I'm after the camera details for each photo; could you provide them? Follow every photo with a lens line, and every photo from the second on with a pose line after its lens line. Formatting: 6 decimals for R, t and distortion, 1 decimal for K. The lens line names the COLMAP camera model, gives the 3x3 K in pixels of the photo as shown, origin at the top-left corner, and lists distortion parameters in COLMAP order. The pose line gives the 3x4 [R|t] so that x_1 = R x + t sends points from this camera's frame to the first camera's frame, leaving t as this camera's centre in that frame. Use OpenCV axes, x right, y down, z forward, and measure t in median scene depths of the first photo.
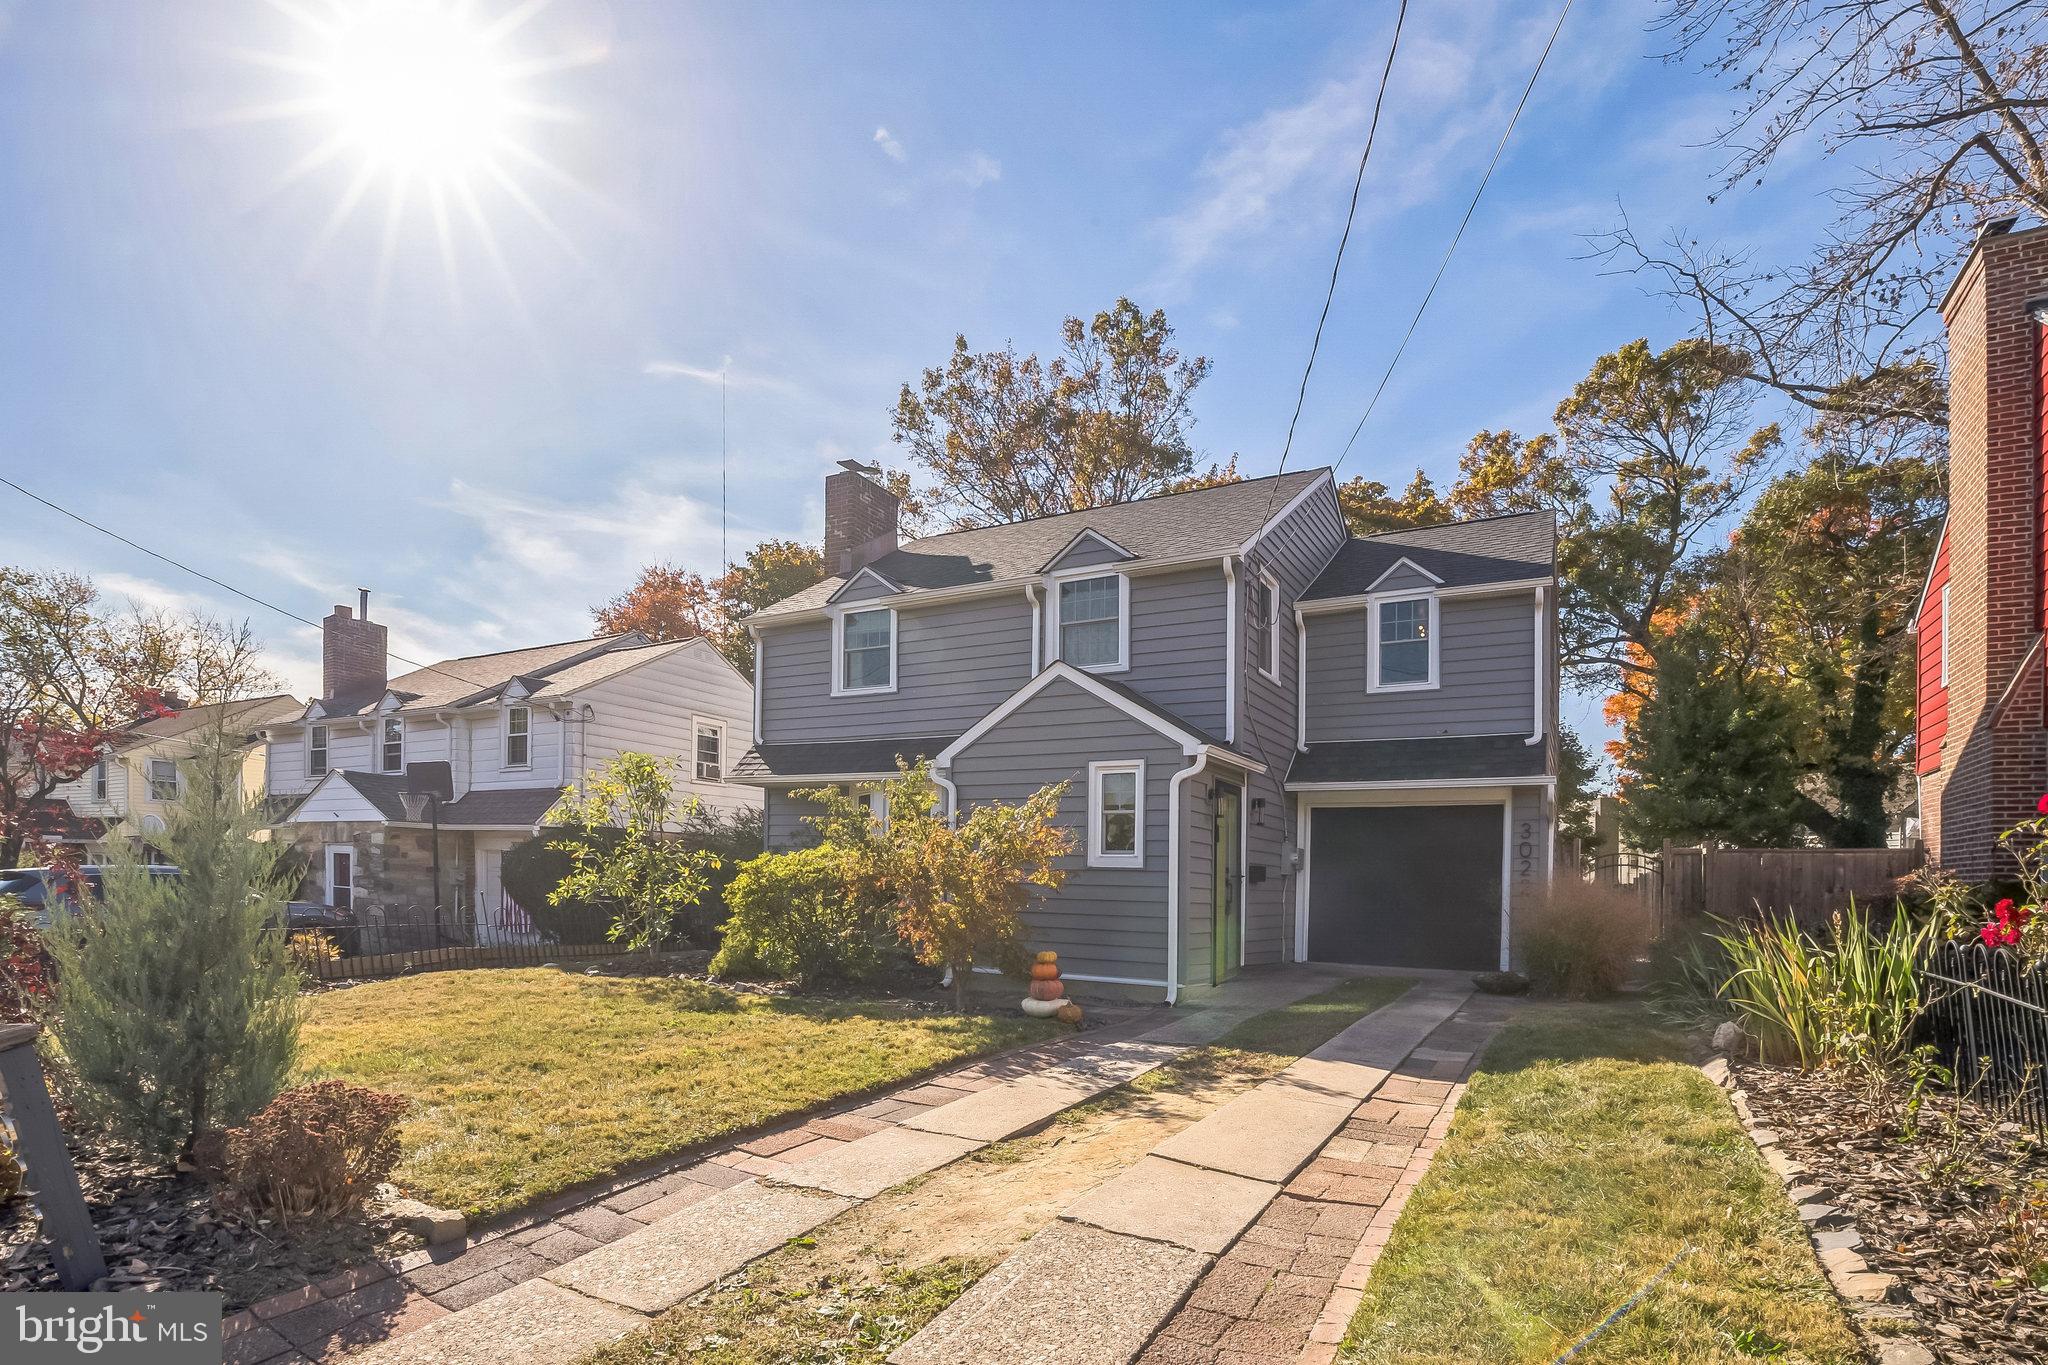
lens RADIAL K [[954.2, 0, 972.4], [0, 954.2, 600.1], [0, 0, 1]] dist [-0.005584, -0.000423]
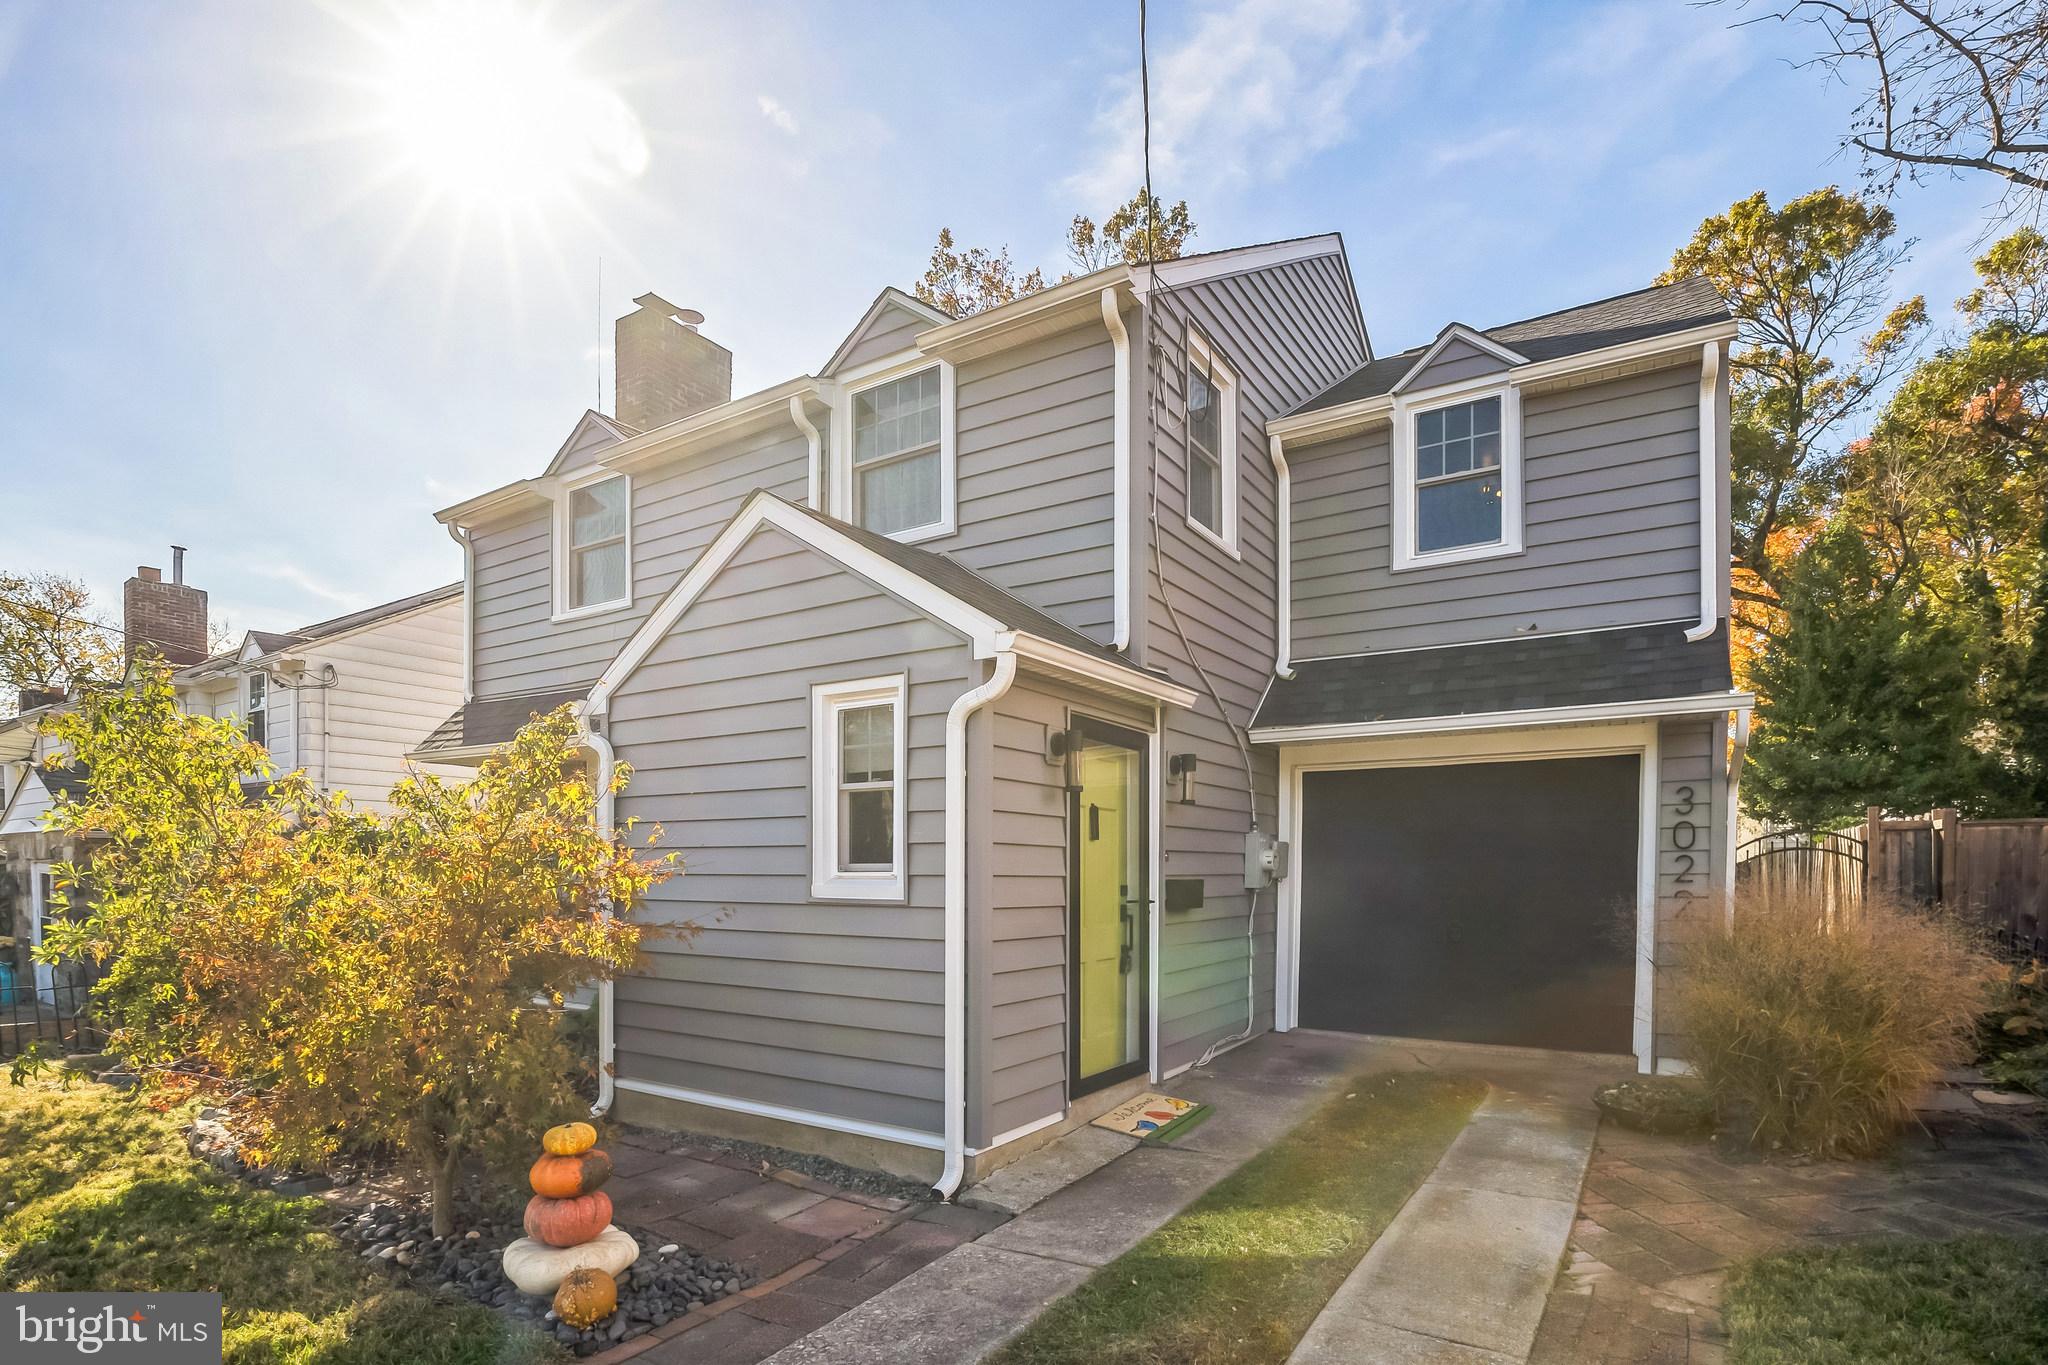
lens RADIAL K [[958.0, 0, 1026.2], [0, 958.0, 641.5], [0, 0, 1]] dist [-0.011283, 0.000694]
pose [[0.999545, -0.029242, -0.007357, 0.183031], [0.029610, 0.997979, 0.056220, 0.094273], [0.005698, -0.056412, 0.998391, 0.394622]]
